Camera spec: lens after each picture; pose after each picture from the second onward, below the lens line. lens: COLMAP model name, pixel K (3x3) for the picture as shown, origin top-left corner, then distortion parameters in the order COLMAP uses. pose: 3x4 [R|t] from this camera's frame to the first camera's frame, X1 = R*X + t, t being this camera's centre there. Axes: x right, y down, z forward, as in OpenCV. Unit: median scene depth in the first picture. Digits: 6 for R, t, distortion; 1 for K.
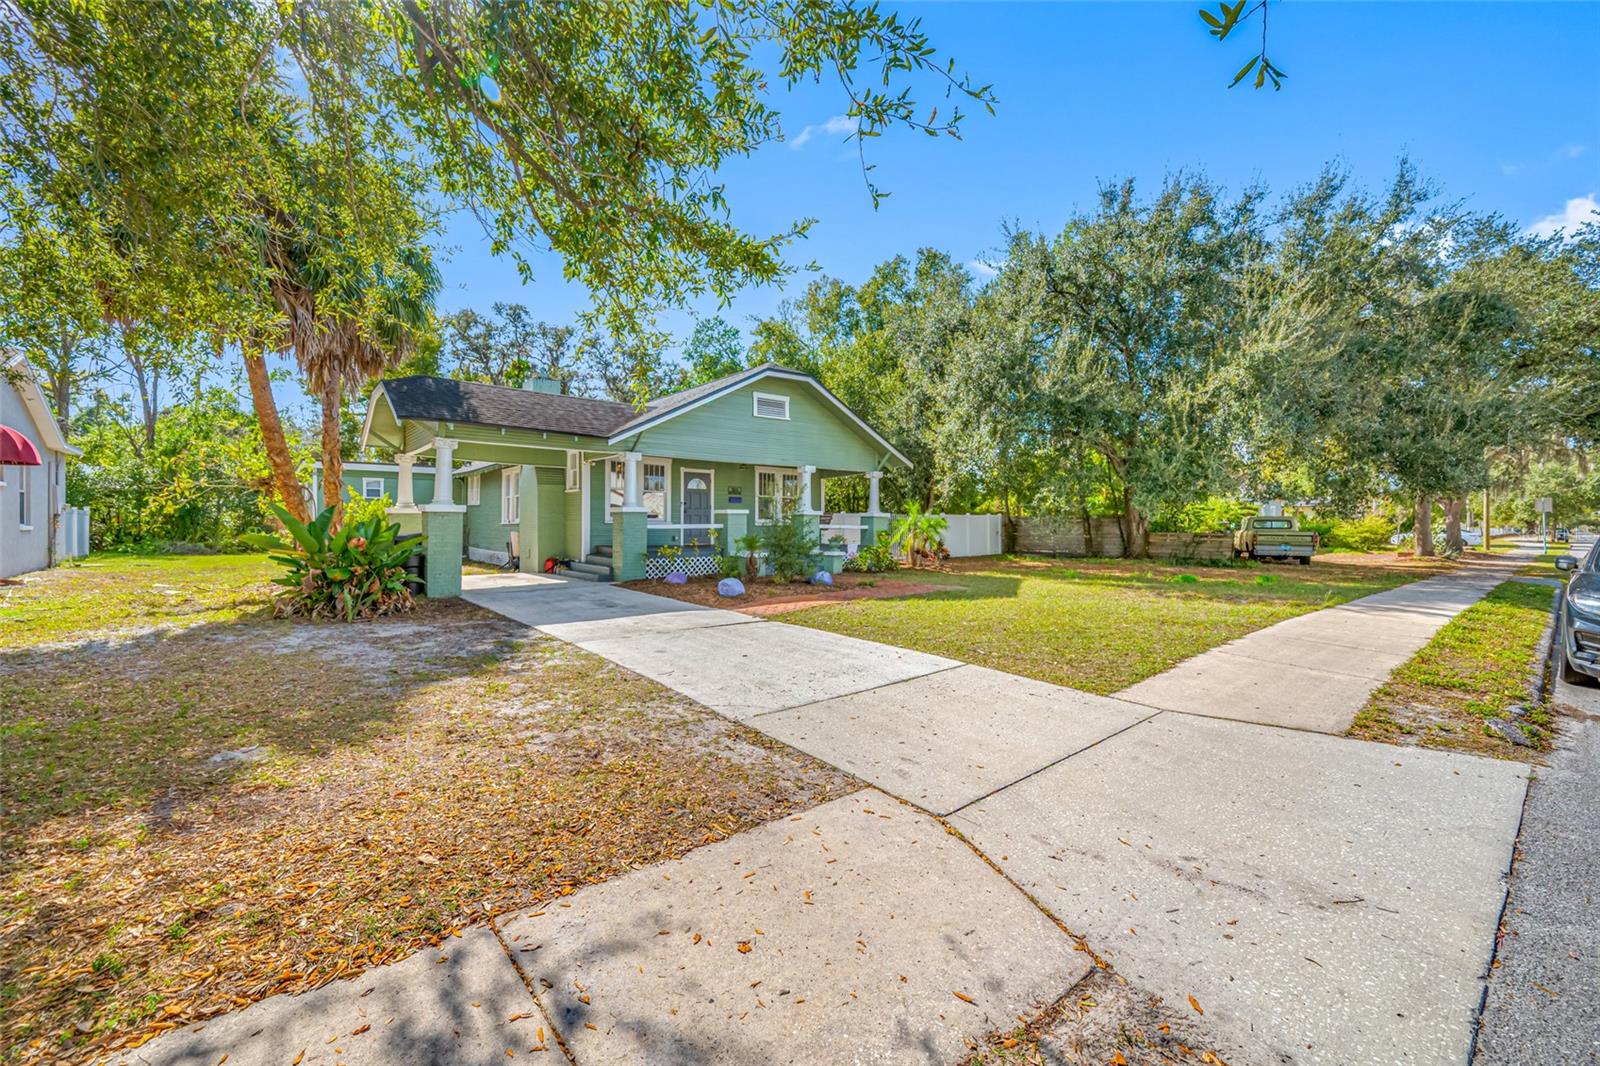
lens RADIAL K [[655.5, 0, 784.3], [0, 655.5, 529.6], [0, 0, 1]] dist [-0.000096, -0.000007]
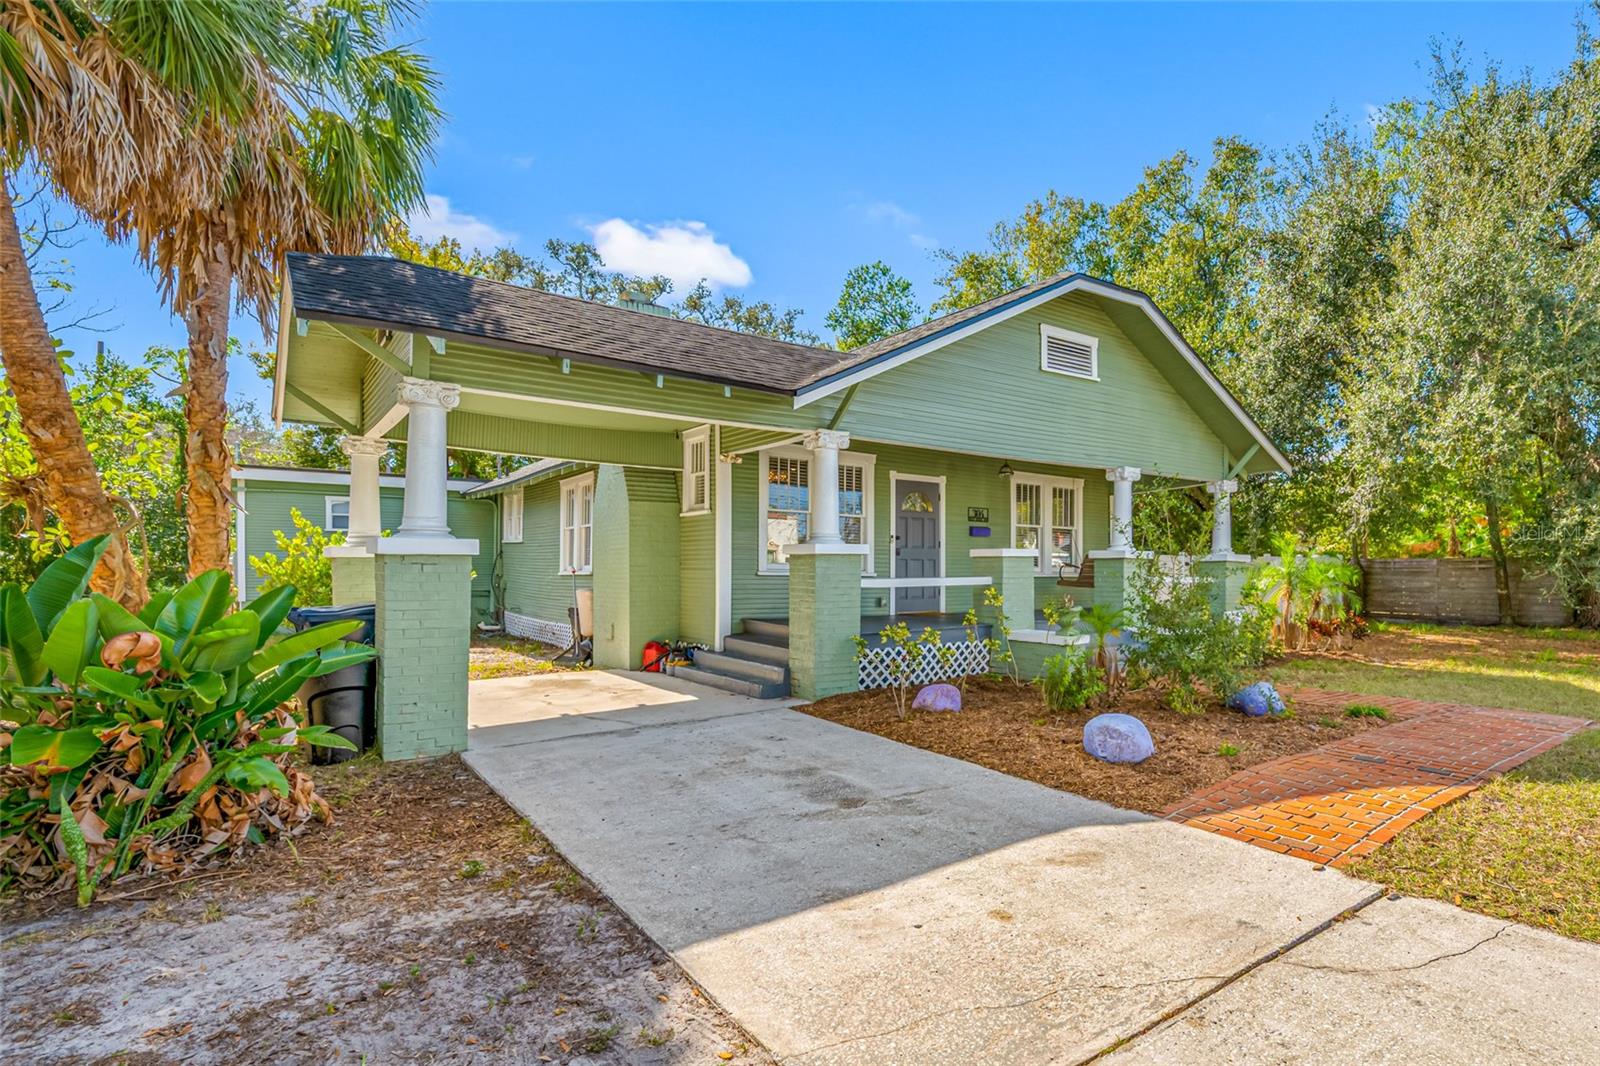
lens RADIAL K [[837.7, 0, 920.7], [0, 837.7, 571.8], [0, 0, 1]] dist [-0.004341, -0.000207]
pose [[0.999997, -0.001886, 0.001799, -0.139543], [0.001894, 0.999989, -0.004208, -0.009129], [-0.001791, 0.004212, 0.999990, 0.319341]]
